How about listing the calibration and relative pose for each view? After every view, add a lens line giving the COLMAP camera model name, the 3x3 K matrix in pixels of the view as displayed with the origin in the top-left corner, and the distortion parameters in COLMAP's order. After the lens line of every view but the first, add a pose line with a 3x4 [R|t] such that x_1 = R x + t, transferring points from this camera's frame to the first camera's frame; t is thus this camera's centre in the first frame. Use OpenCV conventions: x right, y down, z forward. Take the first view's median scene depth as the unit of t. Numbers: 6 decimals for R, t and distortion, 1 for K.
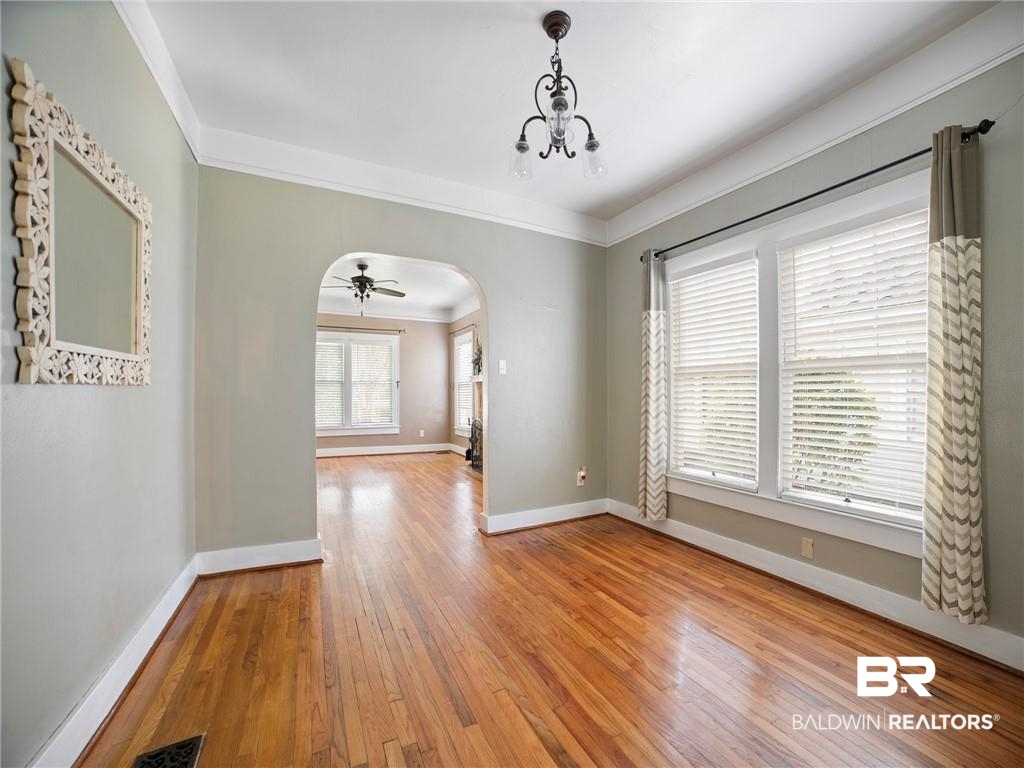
lens RADIAL K [[425.2, 0, 518.9], [0, 425.2, 370.2], [0, 0, 1]] dist [-0.103832, 0.034768]
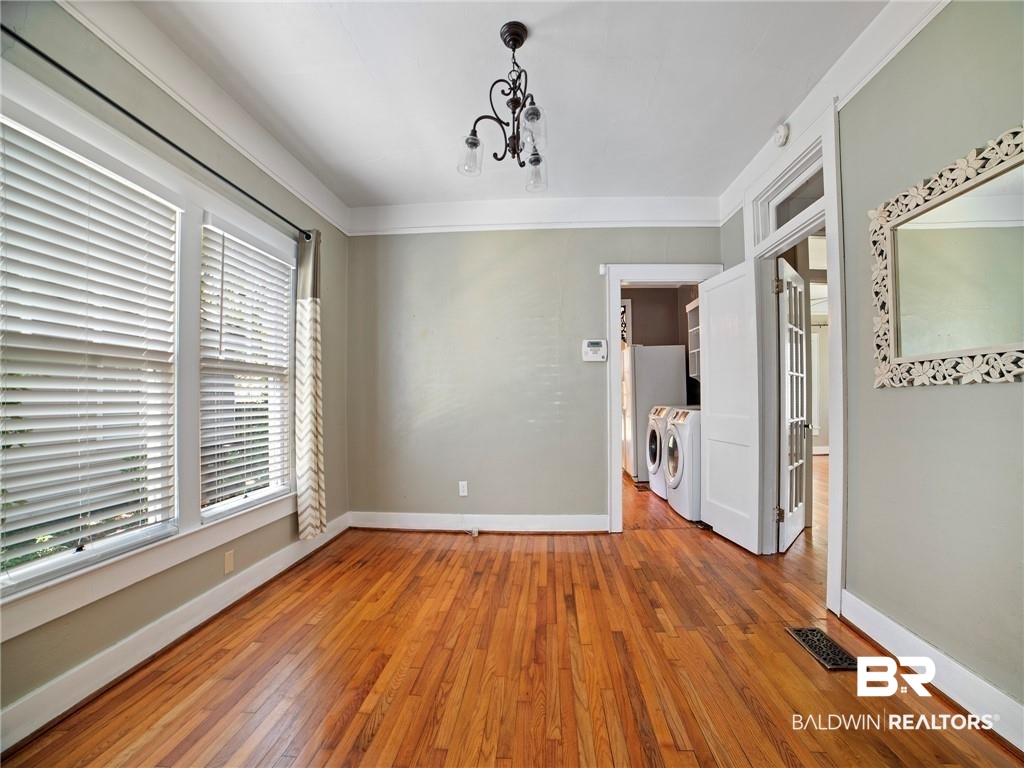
lens RADIAL K [[416.7, 0, 519.5], [0, 416.7, 390.8], [0, 0, 1]] dist [-0.098205, 0.033004]
pose [[-0.848616, 0.005833, 0.528977, -0.432234], [-0.018479, 0.999002, -0.040662, 0.083273], [-0.528687, -0.044281, -0.847661, 1.797707]]
